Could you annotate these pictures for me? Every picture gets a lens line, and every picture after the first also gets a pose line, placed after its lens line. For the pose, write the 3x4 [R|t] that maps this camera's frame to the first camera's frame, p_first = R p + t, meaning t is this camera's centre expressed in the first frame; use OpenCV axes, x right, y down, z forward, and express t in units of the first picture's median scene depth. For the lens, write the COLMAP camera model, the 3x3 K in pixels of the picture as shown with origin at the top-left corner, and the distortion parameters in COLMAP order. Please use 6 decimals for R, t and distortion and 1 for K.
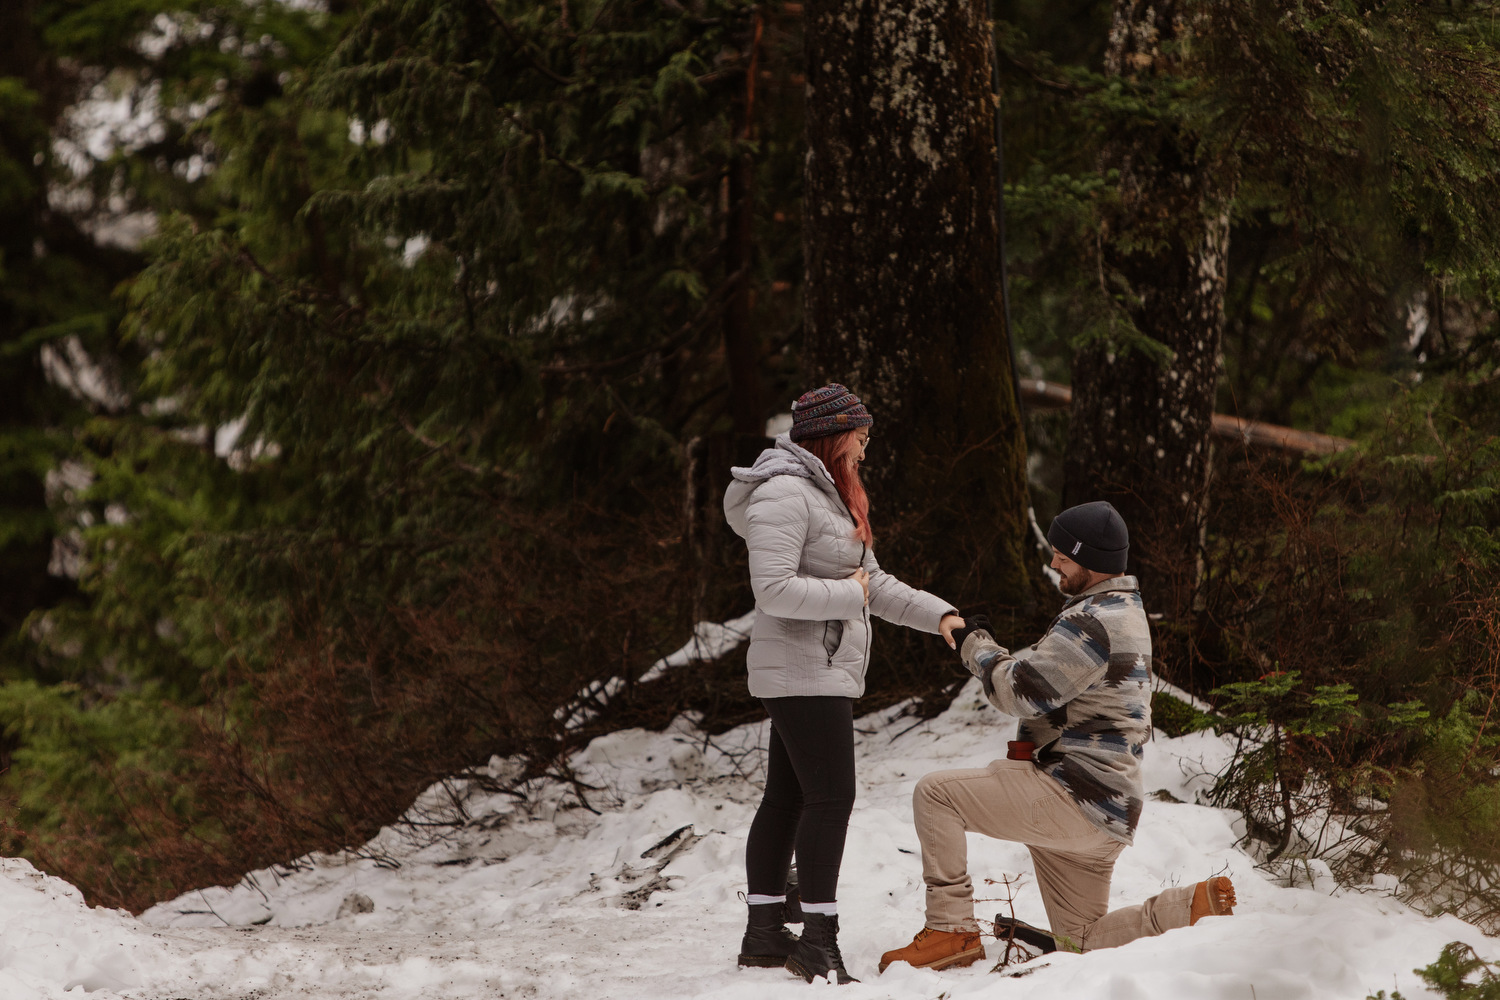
lens RADIAL K [[8803.8, 0, 750.0], [0, 8803.8, 500.0], [0, 0, 1]] dist [-0.273124, -2.187878]
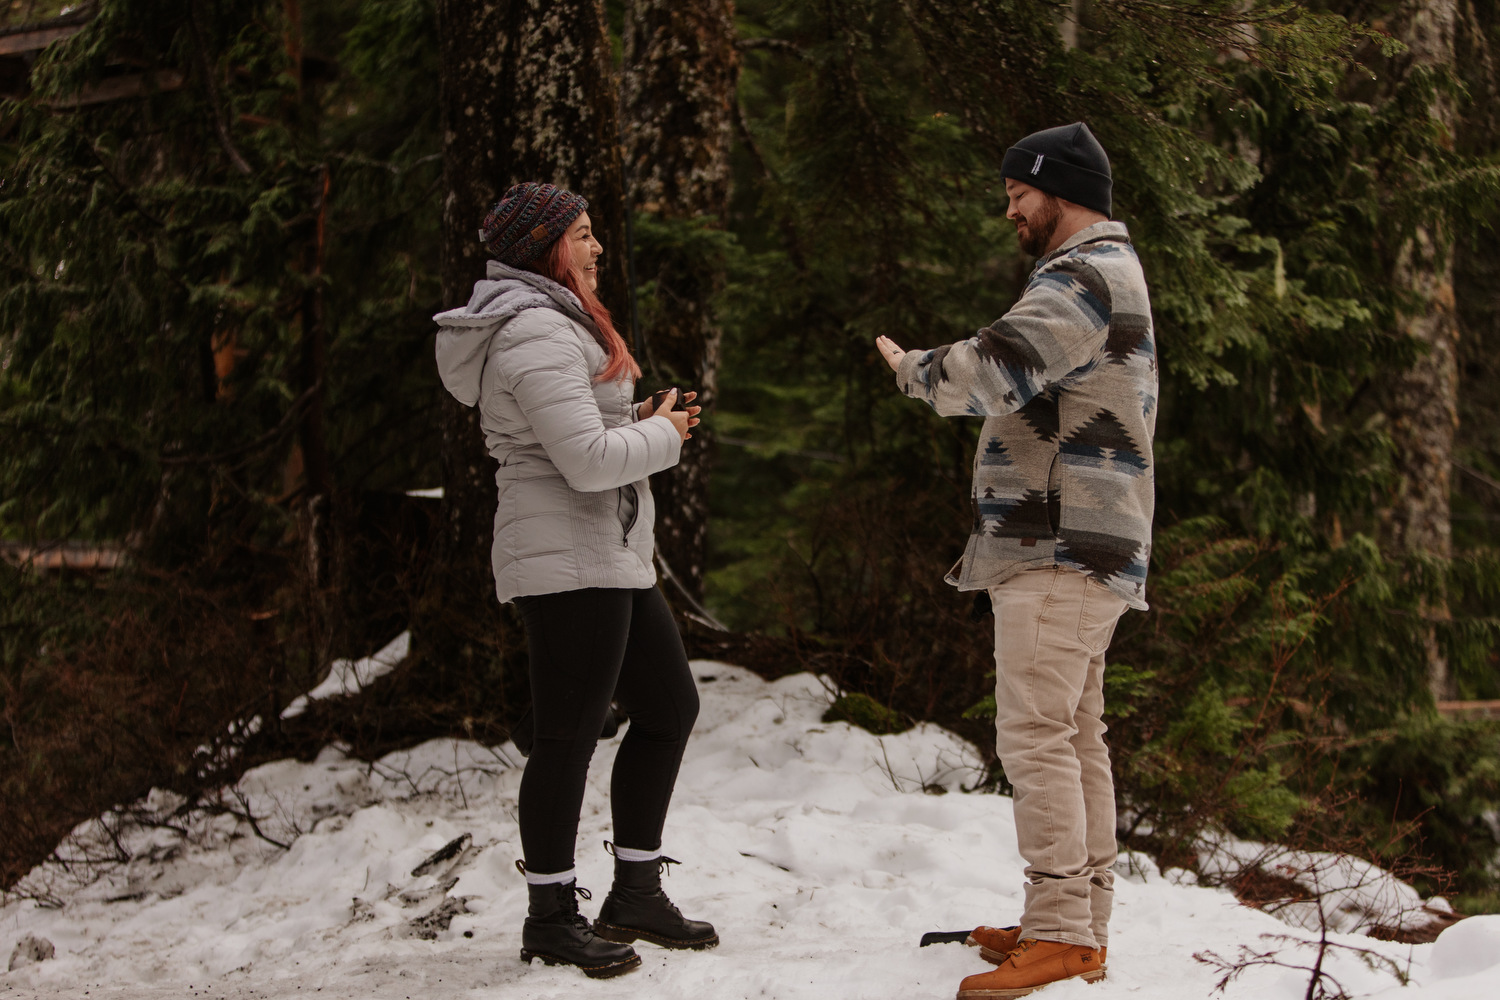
lens RADIAL K [[3130.5, 0, 772.1], [0, 3130.5, 452.0], [0, 0, 1]] dist [0.003581, 0.082348]
pose [[0.972946, -0.009539, 0.230836, -0.042186], [0.032829, 0.994717, -0.097265, 0.027889], [-0.228688, 0.102212, 0.968119, 0.638747]]
